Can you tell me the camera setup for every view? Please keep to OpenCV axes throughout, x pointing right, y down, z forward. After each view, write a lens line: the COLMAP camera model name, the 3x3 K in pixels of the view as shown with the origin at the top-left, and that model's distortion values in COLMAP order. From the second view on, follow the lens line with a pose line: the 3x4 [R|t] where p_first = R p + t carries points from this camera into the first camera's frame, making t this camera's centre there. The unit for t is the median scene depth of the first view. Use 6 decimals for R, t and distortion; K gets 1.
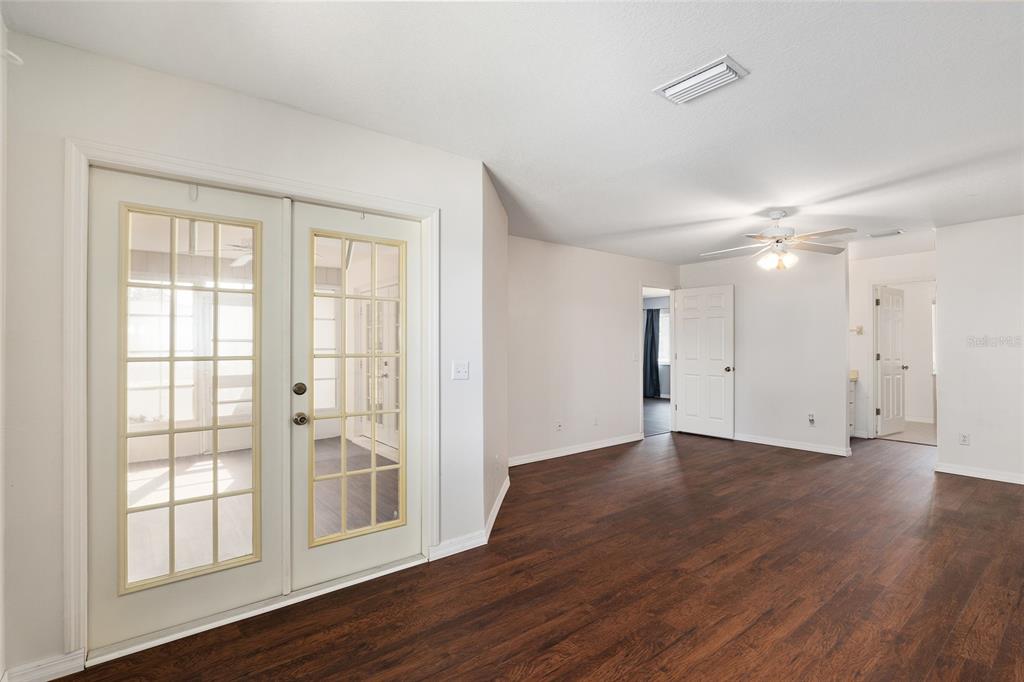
lens RADIAL K [[478.2, 0, 510.2], [0, 478.2, 342.9], [0, 0, 1]] dist [-0.014426, 0.001334]
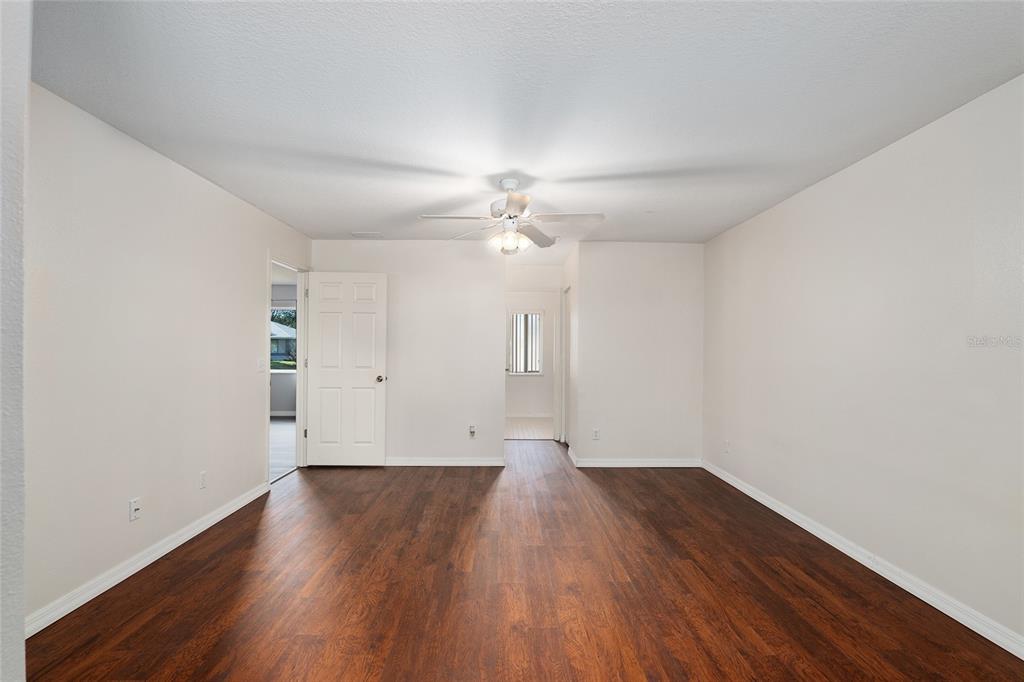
lens RADIAL K [[478.2, 0, 512.6], [0, 478.2, 344.0], [0, 0, 1]] dist [-0.014426, 0.001334]
pose [[0.606133, 0.017119, 0.795179, -0.061026], [-0.012868, 0.999849, -0.011717, 0.004694], [-0.795260, -0.003130, 0.606261, 0.471755]]
